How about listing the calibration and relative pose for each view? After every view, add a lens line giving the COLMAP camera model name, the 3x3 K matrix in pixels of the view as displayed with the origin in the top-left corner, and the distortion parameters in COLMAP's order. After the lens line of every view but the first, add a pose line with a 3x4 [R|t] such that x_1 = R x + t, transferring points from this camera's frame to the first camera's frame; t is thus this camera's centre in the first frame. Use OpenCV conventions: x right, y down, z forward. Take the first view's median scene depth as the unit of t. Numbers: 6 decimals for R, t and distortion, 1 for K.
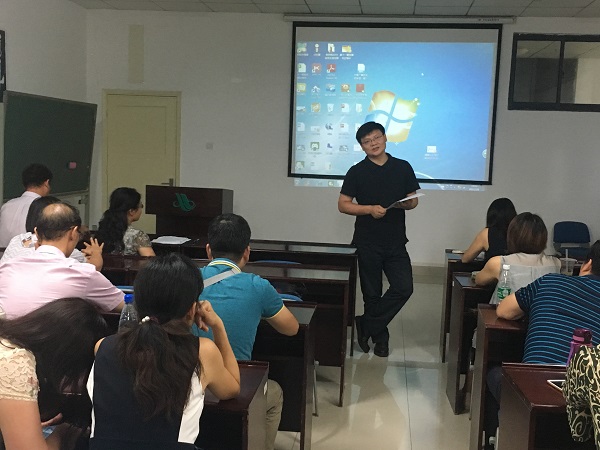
lens RADIAL K [[752.4, 0, 298.3], [0, 752.4, 225.9], [0, 0, 1]] dist [0.021287, 0.000000]
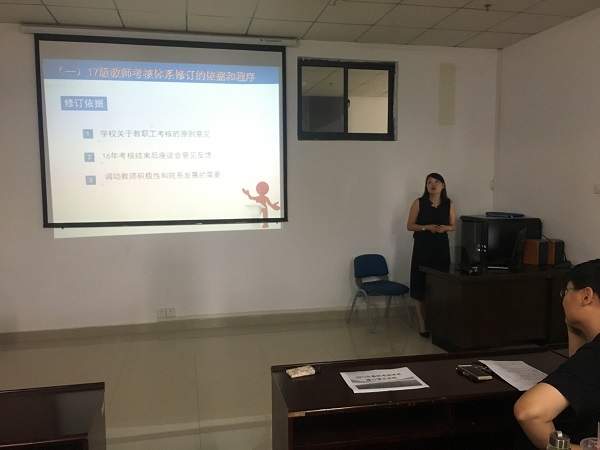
lens RADIAL K [[520.1, 0, 298.8], [0, 520.1, 227.5], [0, 0, 1]] dist [0.062459, -0.062217]
pose [[0.941312, -0.072797, 0.329593, 0.058961], [0.076848, 0.997043, 0.000739, -0.046656], [-0.328672, 0.024633, 0.944123, 0.394742]]
